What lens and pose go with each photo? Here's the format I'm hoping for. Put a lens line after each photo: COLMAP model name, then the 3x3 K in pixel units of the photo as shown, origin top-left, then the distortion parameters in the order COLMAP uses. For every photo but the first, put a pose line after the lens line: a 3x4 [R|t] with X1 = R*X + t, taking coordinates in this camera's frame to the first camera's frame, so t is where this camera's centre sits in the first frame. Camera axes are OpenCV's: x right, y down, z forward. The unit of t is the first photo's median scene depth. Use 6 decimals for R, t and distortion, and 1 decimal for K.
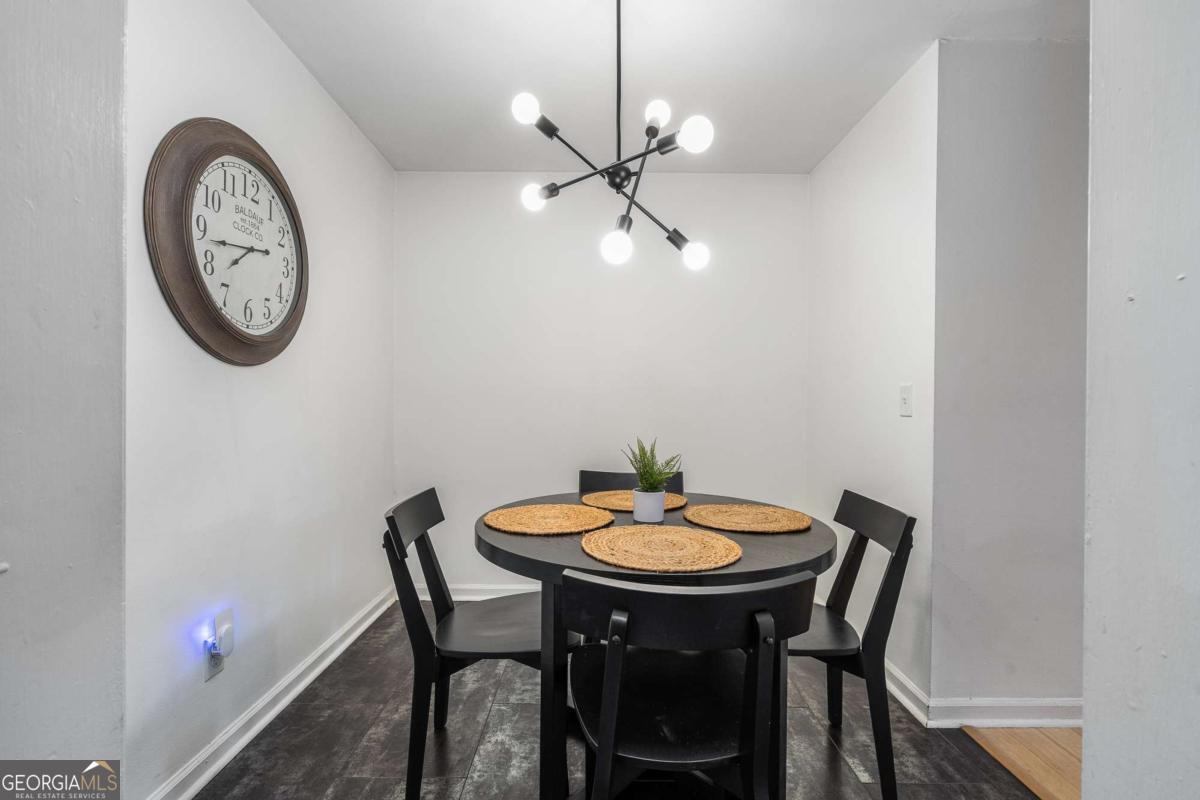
lens RADIAL K [[543.1, 0, 605.0], [0, 543.1, 398.0], [0, 0, 1]] dist [-0.000624, -0.000376]
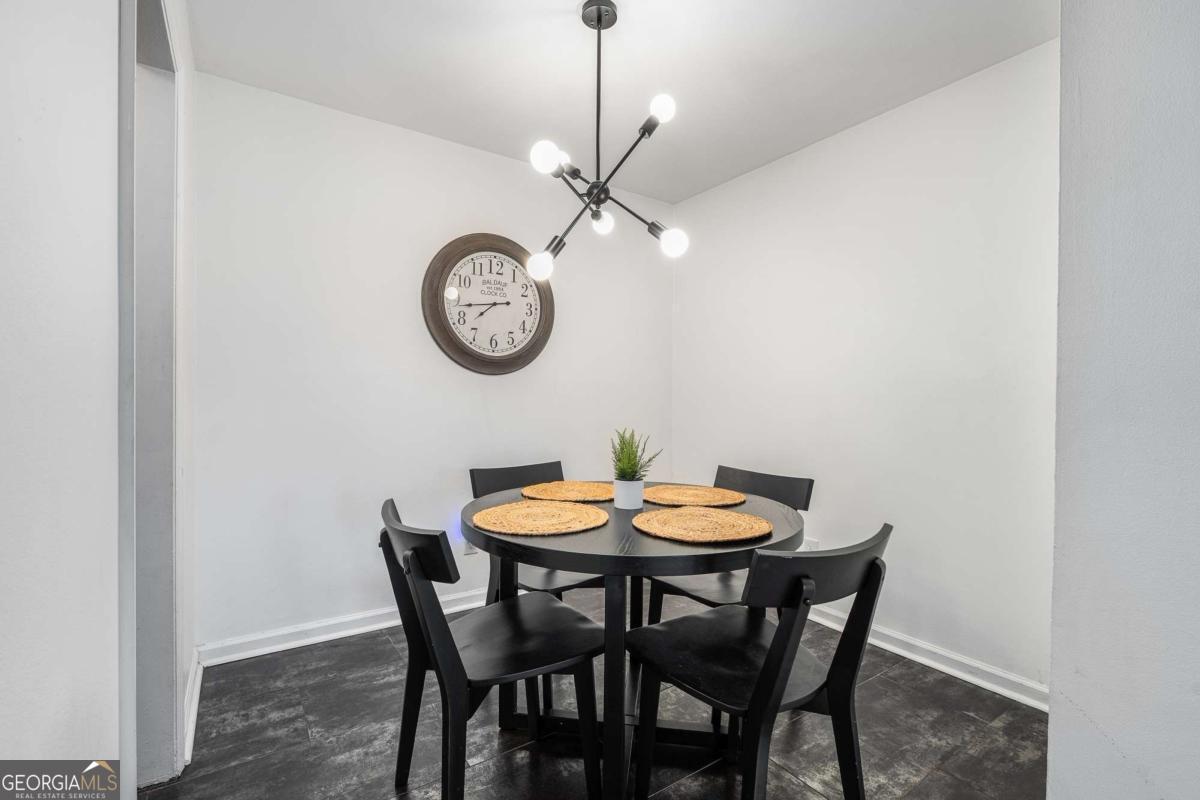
lens RADIAL K [[543.1, 0, 605.0], [0, 543.1, 398.0], [0, 0, 1]] dist [-0.000624, -0.000376]
pose [[0.540115, -0.000808, -0.841591, 0.911179], [0.000850, 1.000000, -0.000414, 0.011213], [0.841591, -0.000492, 0.540115, 0.394031]]
